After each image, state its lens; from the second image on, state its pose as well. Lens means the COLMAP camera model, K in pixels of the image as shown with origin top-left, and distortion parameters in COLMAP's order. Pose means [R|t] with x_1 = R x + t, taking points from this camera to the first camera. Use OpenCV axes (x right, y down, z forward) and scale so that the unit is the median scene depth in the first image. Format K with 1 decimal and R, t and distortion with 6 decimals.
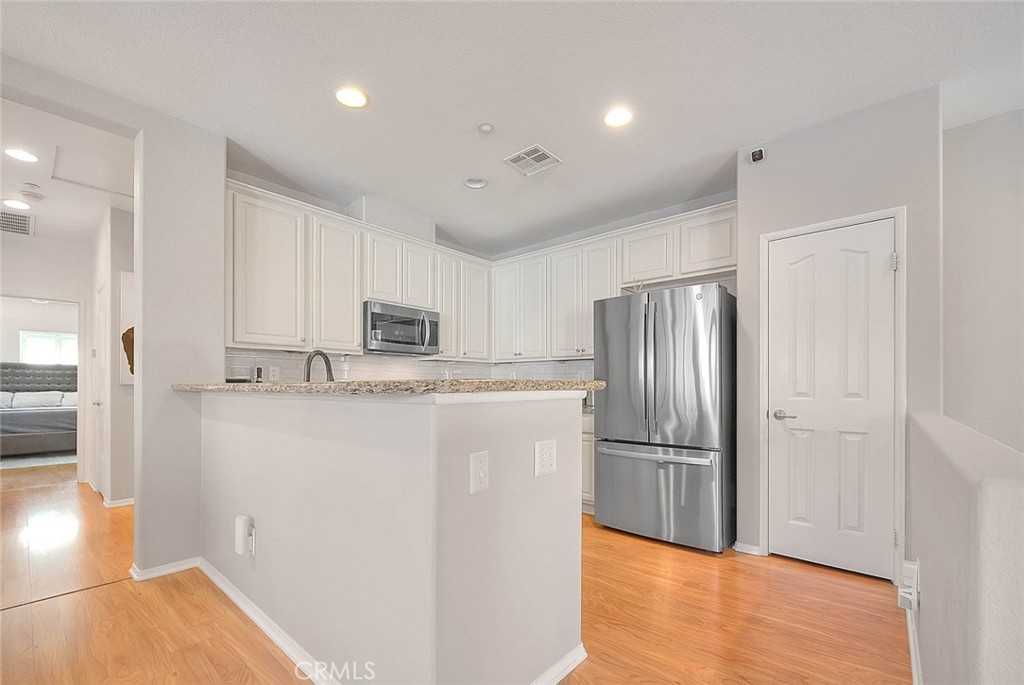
lens RADIAL K [[425.4, 0, 502.5], [0, 425.4, 387.6], [0, 0, 1]] dist [0.001577, -0.001069]
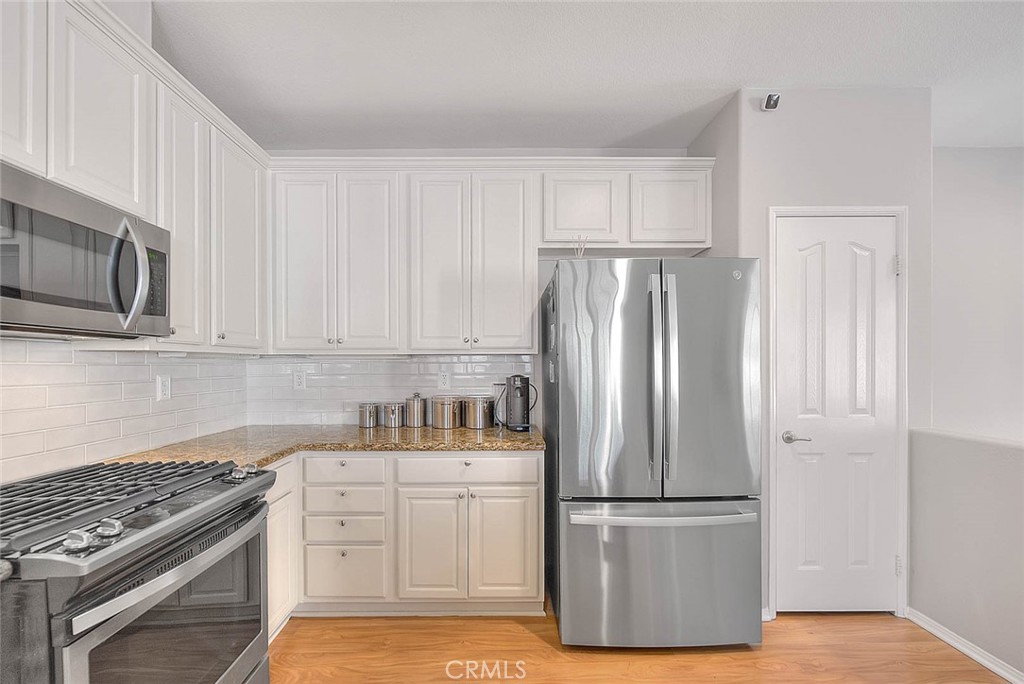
lens RADIAL K [[425.4, 0, 498.3], [0, 425.4, 365.1], [0, 0, 1]] dist [0.001577, -0.001069]
pose [[0.739868, -0.006518, 0.672720, -0.257605], [0.010491, 0.999943, -0.001850, -0.067241], [-0.672670, 0.008426, 0.739895, 0.695840]]
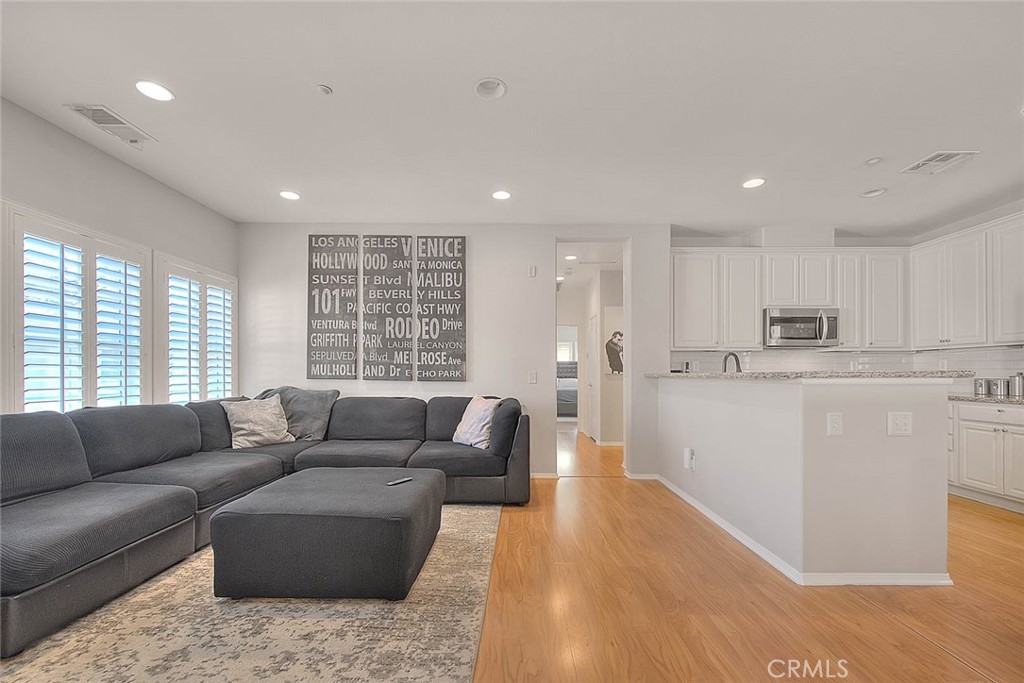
lens RADIAL K [[425.4, 0, 515.0], [0, 425.4, 369.5], [0, 0, 1]] dist [0.001577, -0.001069]
pose [[0.660498, -0.008889, -0.750775, 0.169847], [-0.003356, 0.999885, -0.014790, 0.002346], [0.750820, 0.012289, 0.660393, -0.489449]]
